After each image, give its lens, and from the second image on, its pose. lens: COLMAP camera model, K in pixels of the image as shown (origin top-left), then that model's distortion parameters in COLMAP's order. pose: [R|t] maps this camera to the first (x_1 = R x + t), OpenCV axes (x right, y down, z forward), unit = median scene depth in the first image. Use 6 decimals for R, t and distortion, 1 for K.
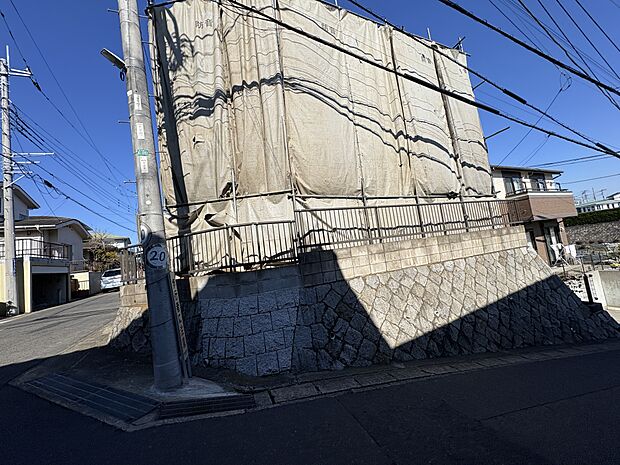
lens RADIAL K [[245.9, 0, 308.9], [0, 245.9, 232.5], [0, 0, 1]] dist [0.000494, -0.000213]
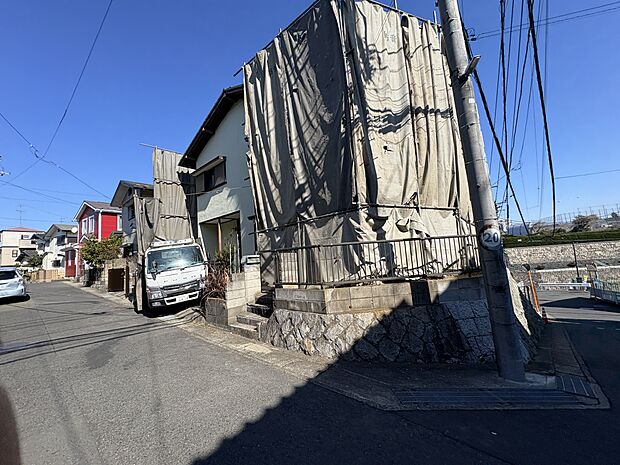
lens RADIAL K [[246.3, 0, 310.0], [0, 246.3, 232.5], [0, 0, 1]] dist [-0.000224, 0.000185]
pose [[0.889171, 0.112399, 0.443555, -1.167199], [-0.090475, 0.993410, -0.070365, 0.084461], [-0.448541, 0.022436, 0.893481, 0.255272]]
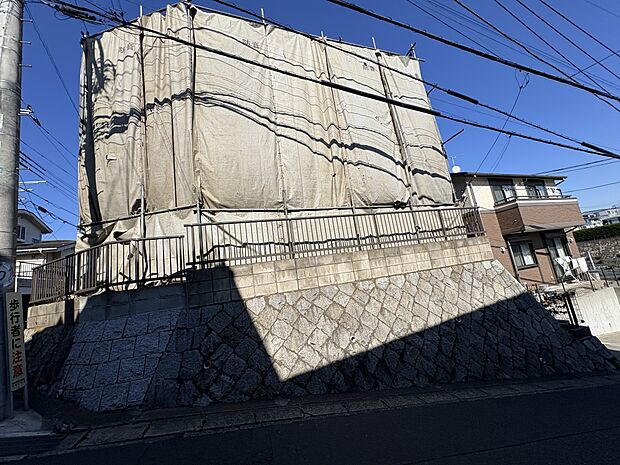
lens RADIAL K [[245.4, 0, 306.2], [0, 245.4, 233.8], [0, 0, 1]] dist [0.000575, -0.000113]
pose [[0.996135, -0.026261, -0.083813, 0.414365], [0.020338, 0.997287, -0.070748, 0.017211], [0.085443, 0.068770, 0.993967, 0.095840]]
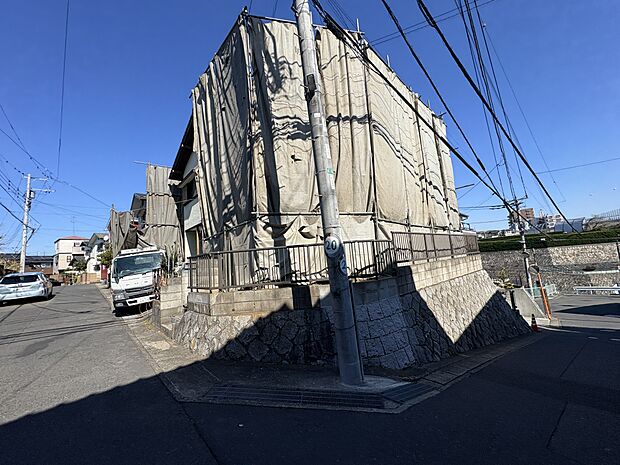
lens RADIAL K [[246.3, 0, 310.0], [0, 246.3, 232.5], [0, 0, 1]] dist [-0.000224, 0.000185]
pose [[0.939105, 0.095015, 0.330234, -0.718418], [-0.076515, 0.994705, -0.068606, 0.023010], [-0.335004, 0.039160, 0.941403, -0.007687]]
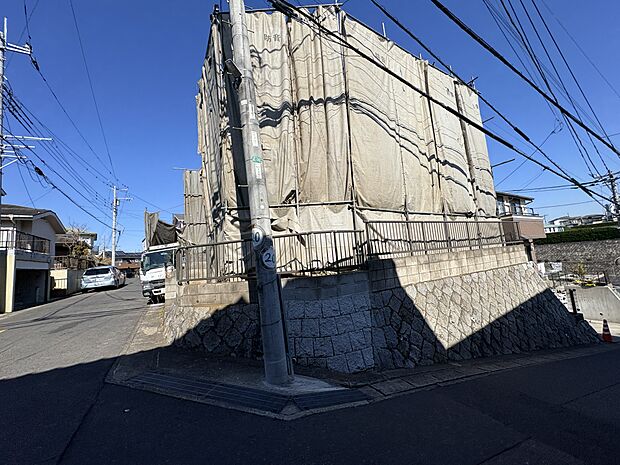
lens RADIAL K [[246.1, 0, 309.6], [0, 246.1, 232.2], [0, 0, 1]] dist [-0.000316, -0.000109]
pose [[0.991834, 0.058004, 0.113585, -0.359192], [-0.054849, 0.998022, -0.030710, 0.004776], [-0.115142, 0.024229, 0.993054, -0.047493]]
